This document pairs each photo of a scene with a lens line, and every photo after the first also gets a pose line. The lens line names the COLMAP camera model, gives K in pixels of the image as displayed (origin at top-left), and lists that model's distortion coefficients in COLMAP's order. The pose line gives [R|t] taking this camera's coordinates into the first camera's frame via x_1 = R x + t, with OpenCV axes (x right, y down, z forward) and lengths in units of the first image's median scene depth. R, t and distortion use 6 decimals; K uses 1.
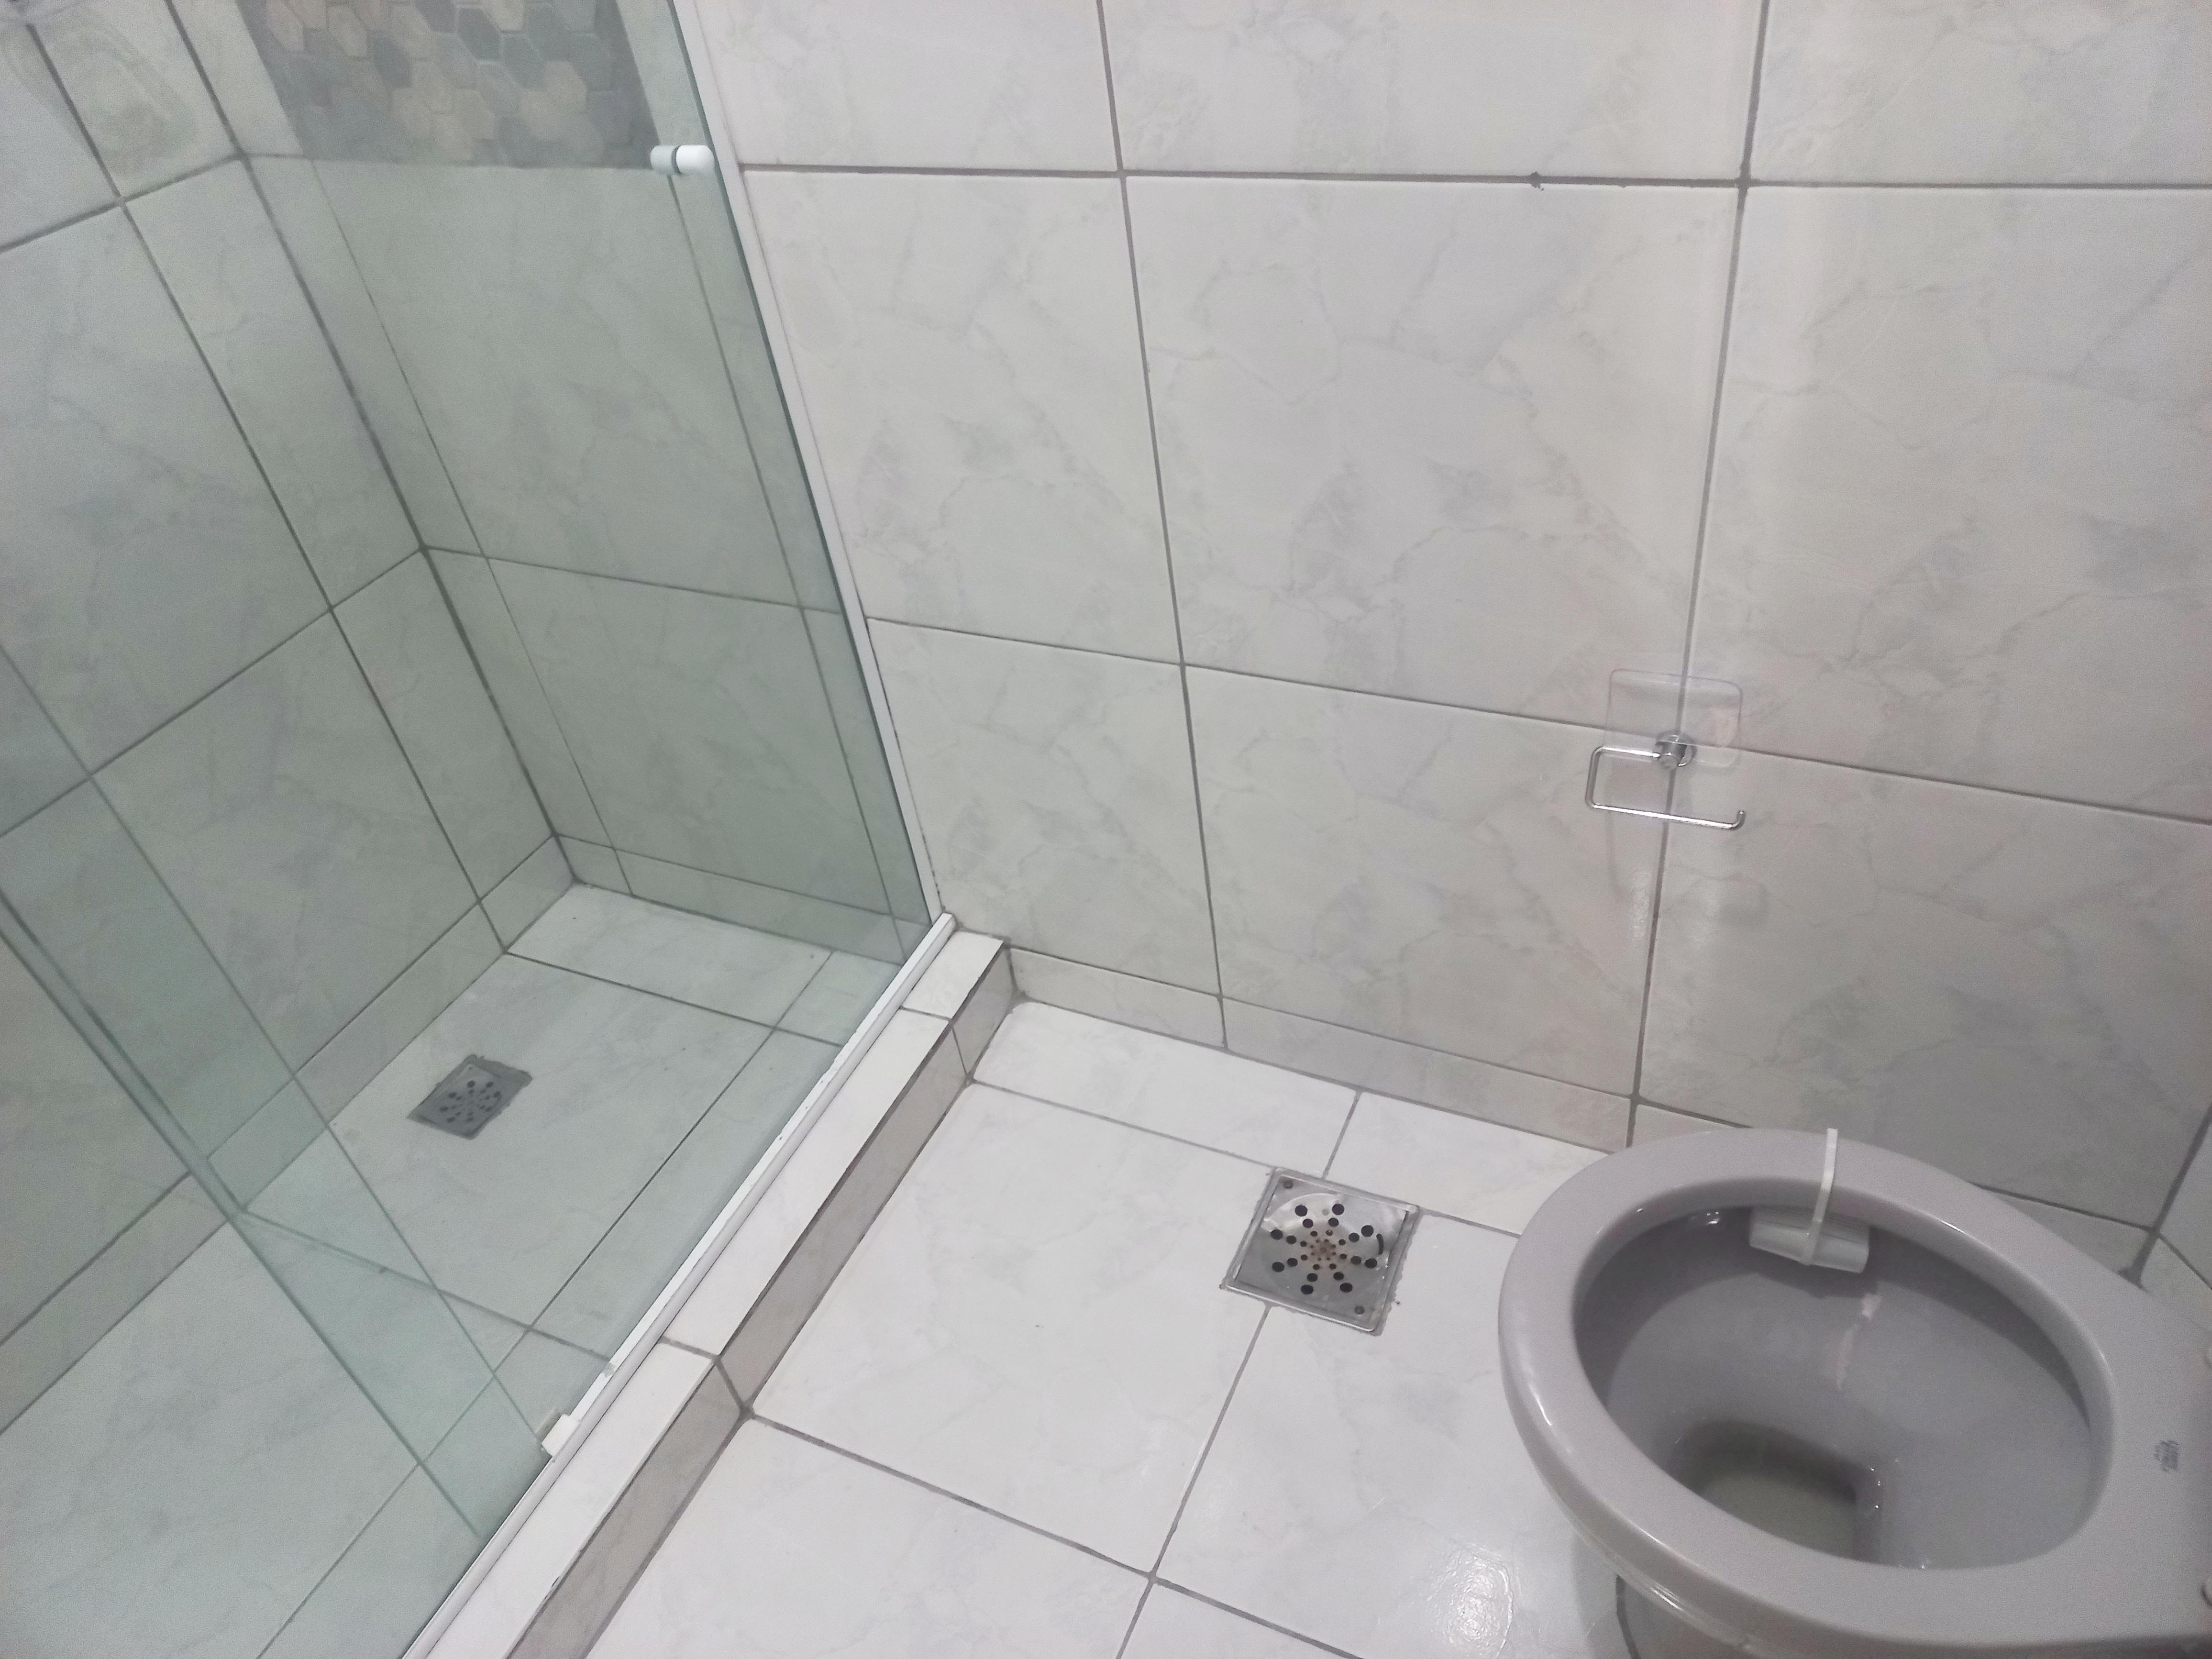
lens RADIAL K [[1555.1, 0, 1110.7], [0, 1555.1, 829.8], [0, 0, 1]] dist [0.100363, -0.173096]
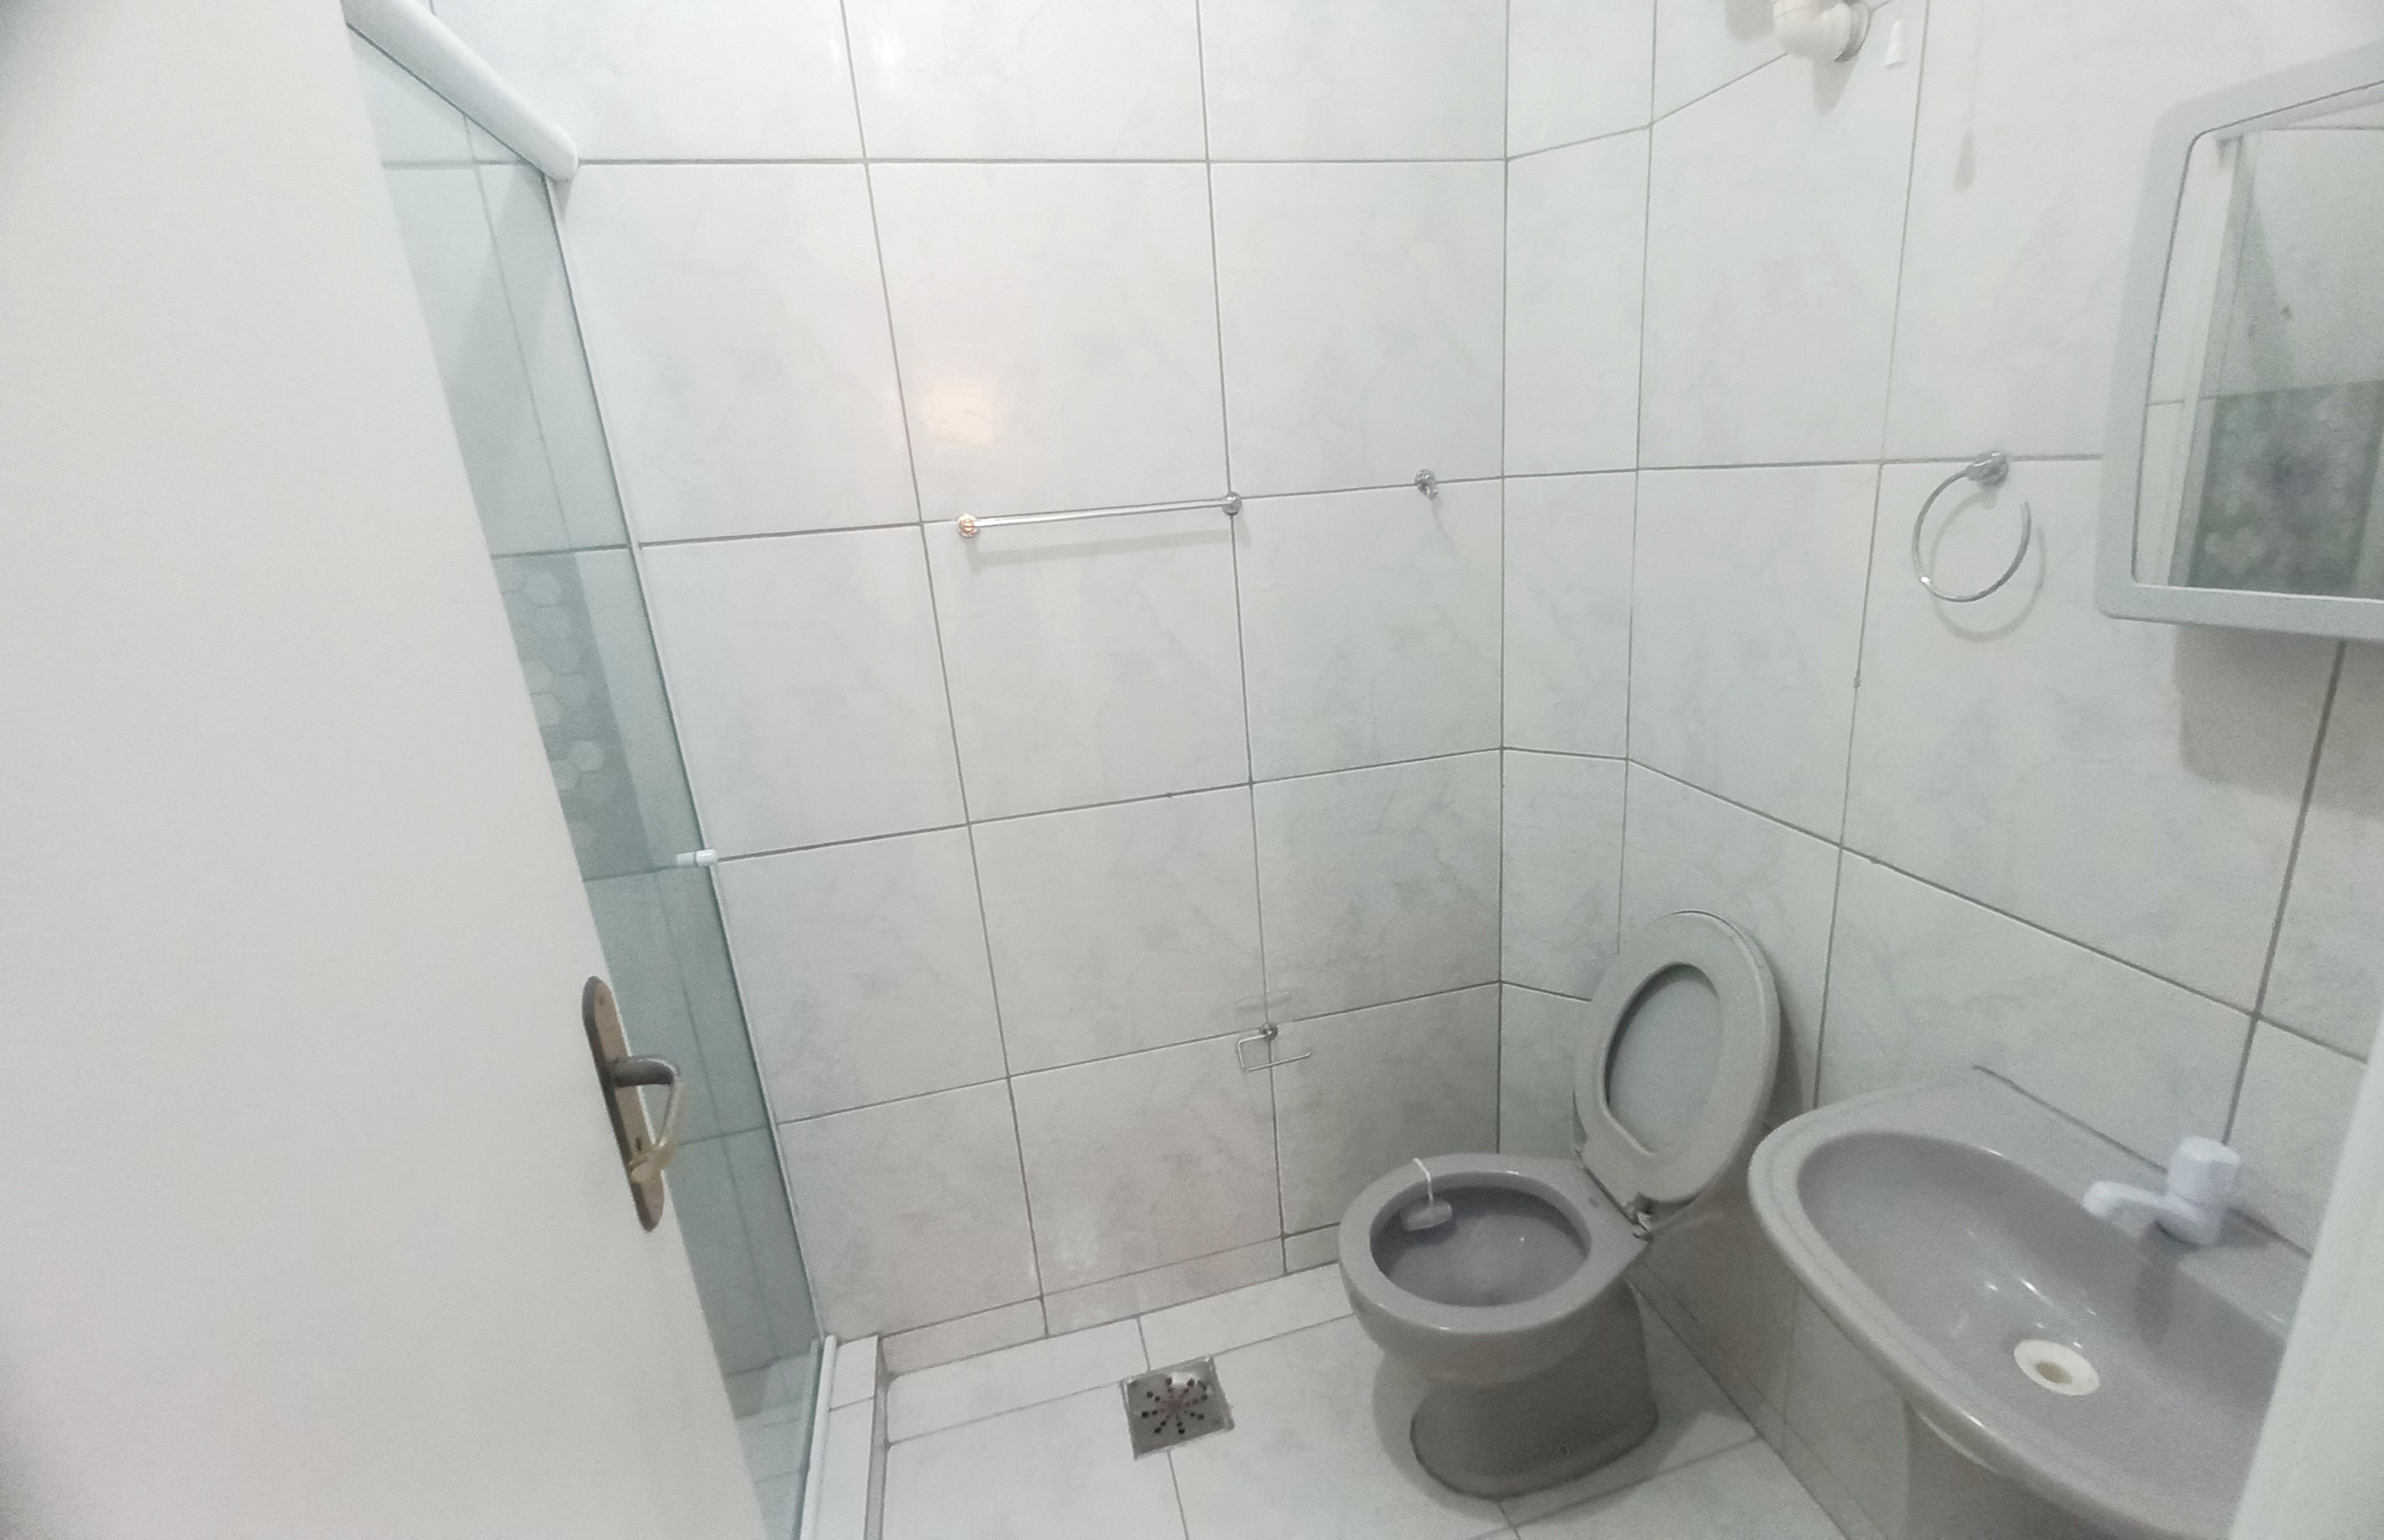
lens RADIAL K [[1052.3, 0, 1245.2], [0, 1052.3, 789.4], [0, 0, 1]] dist [-0.002653, 0.000249]
pose [[0.760890, -0.115475, 0.638523, -0.511226], [0.385905, 0.871628, -0.302228, 0.077773], [-0.521655, 0.476372, 0.707775, -0.143395]]
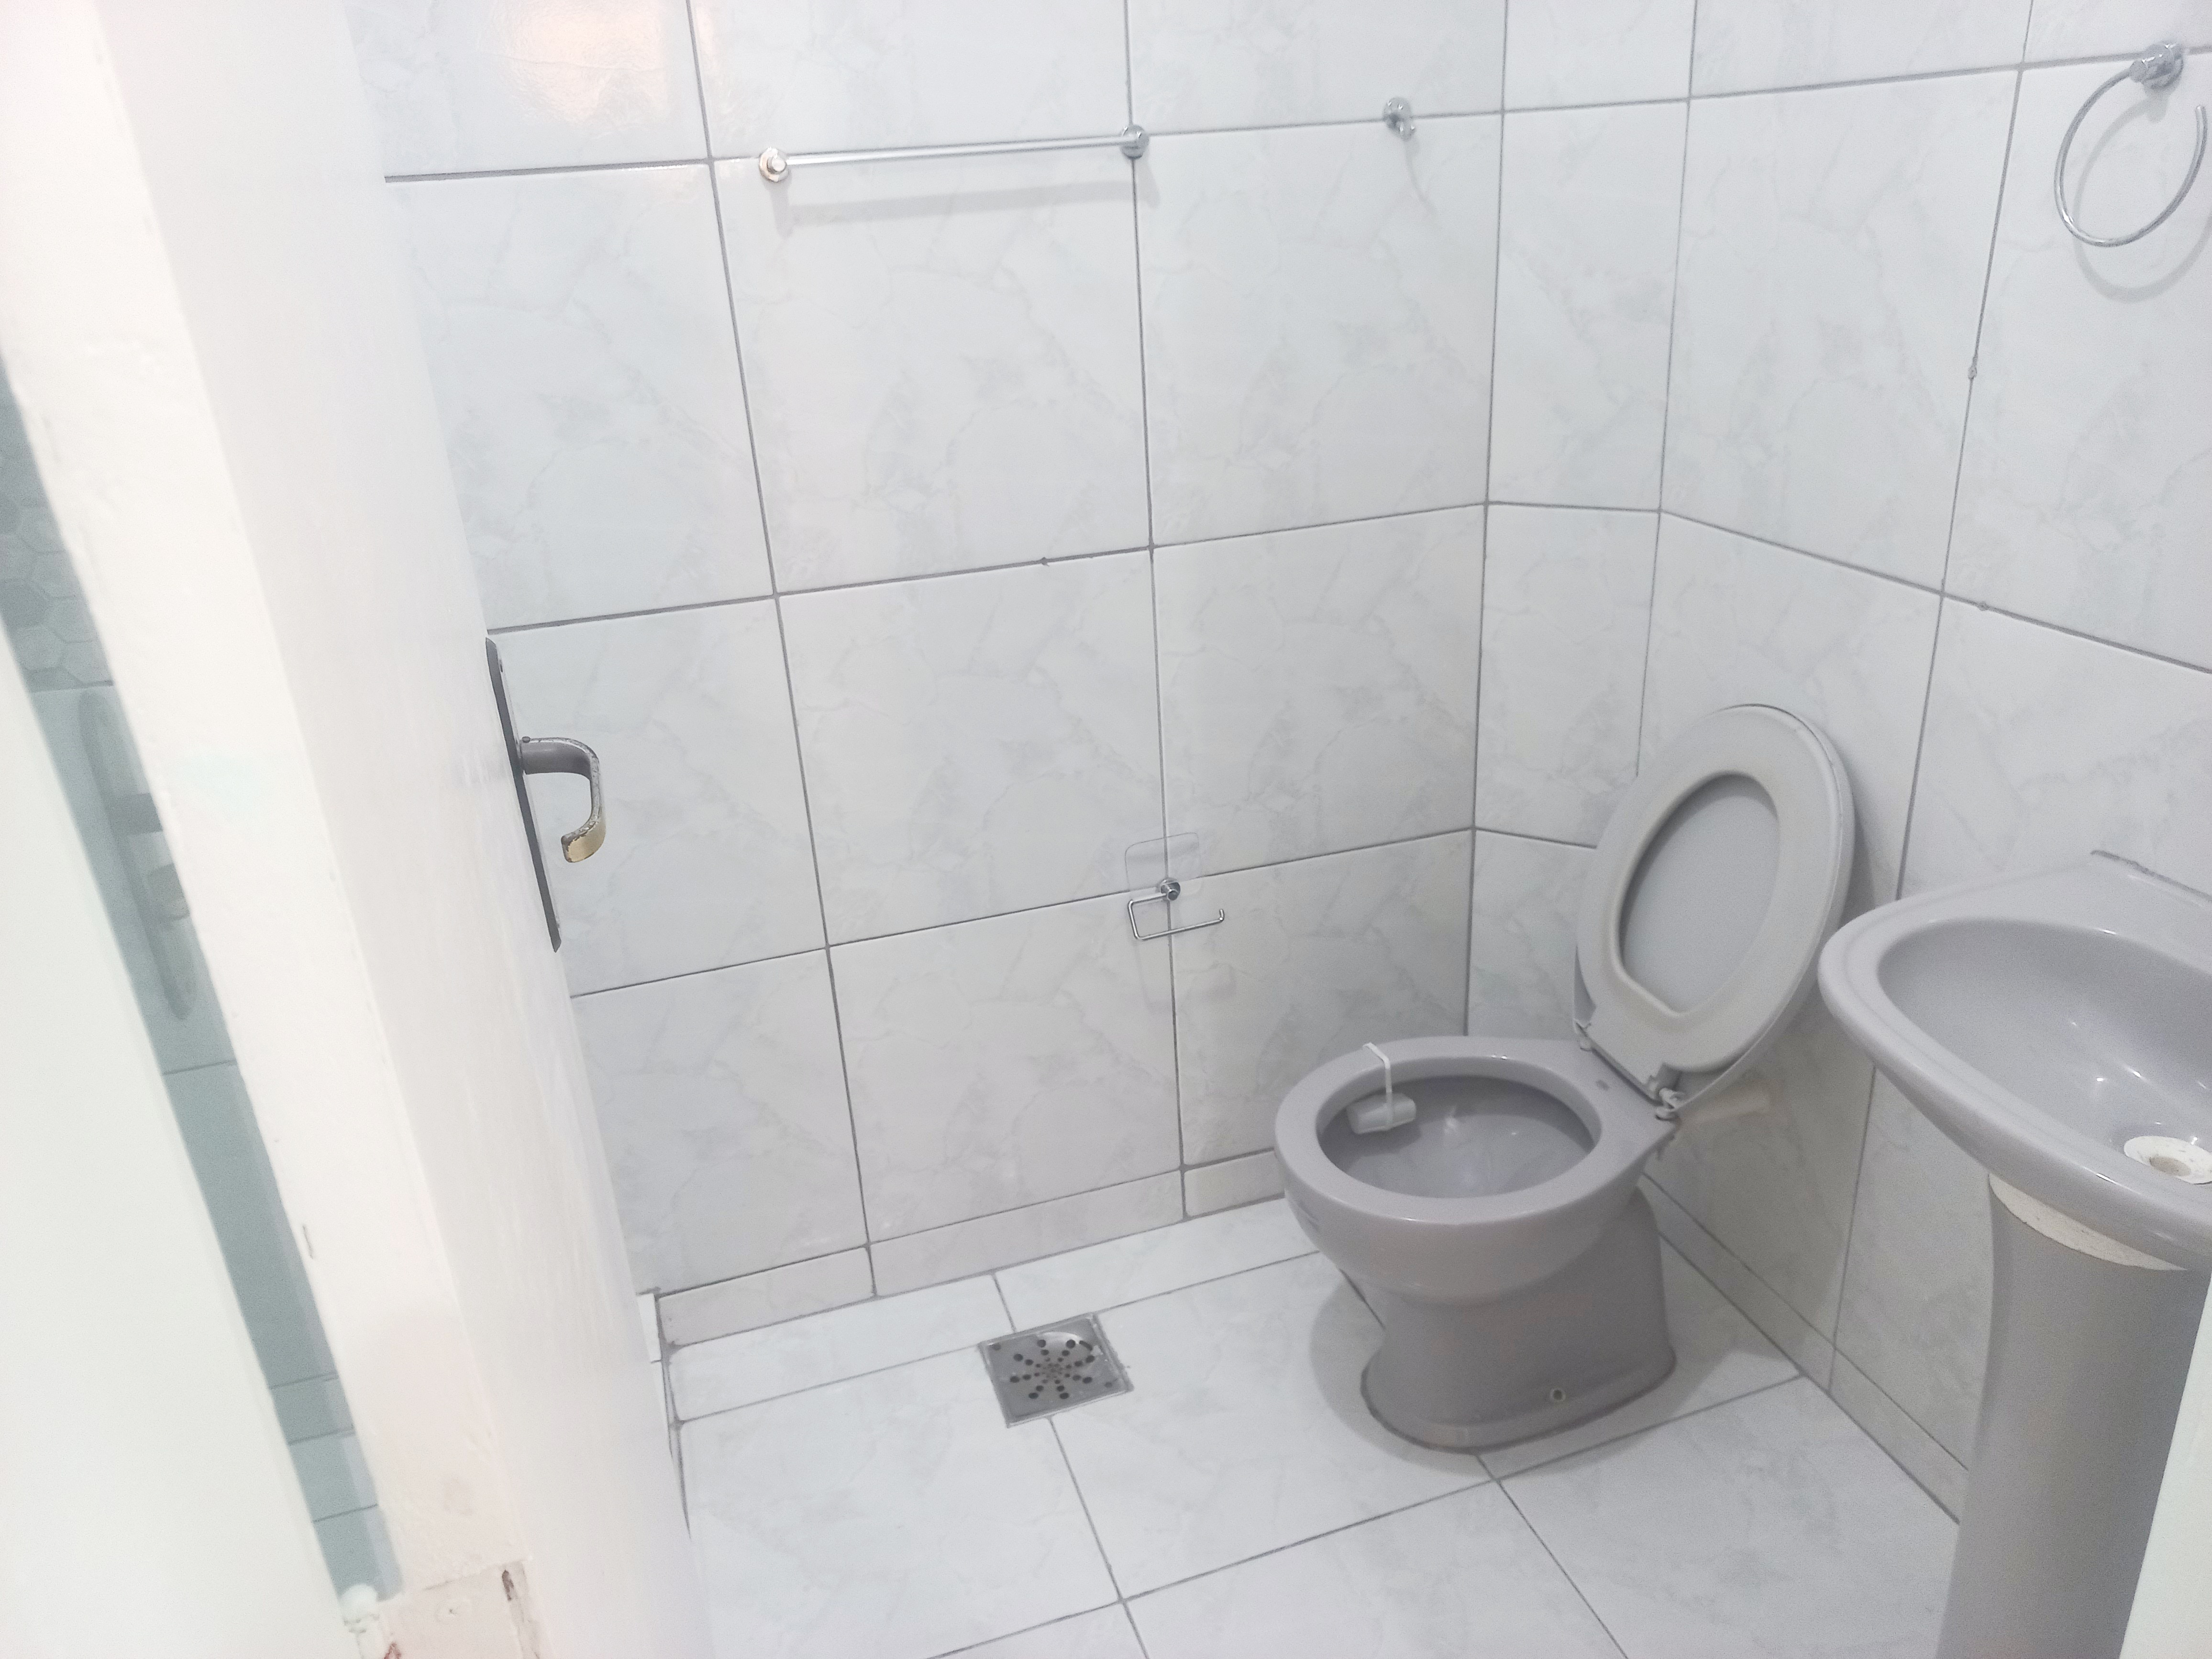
lens RADIAL K [[1582.5, 0, 1108.0], [0, 1582.5, 825.4], [0, 0, 1]] dist [0.009253, -0.002355]
pose [[0.730368, -0.183499, 0.657944, -0.689074], [0.402974, 0.893507, -0.198135, 0.173549], [-0.551520, 0.409846, 0.726534, -0.146206]]
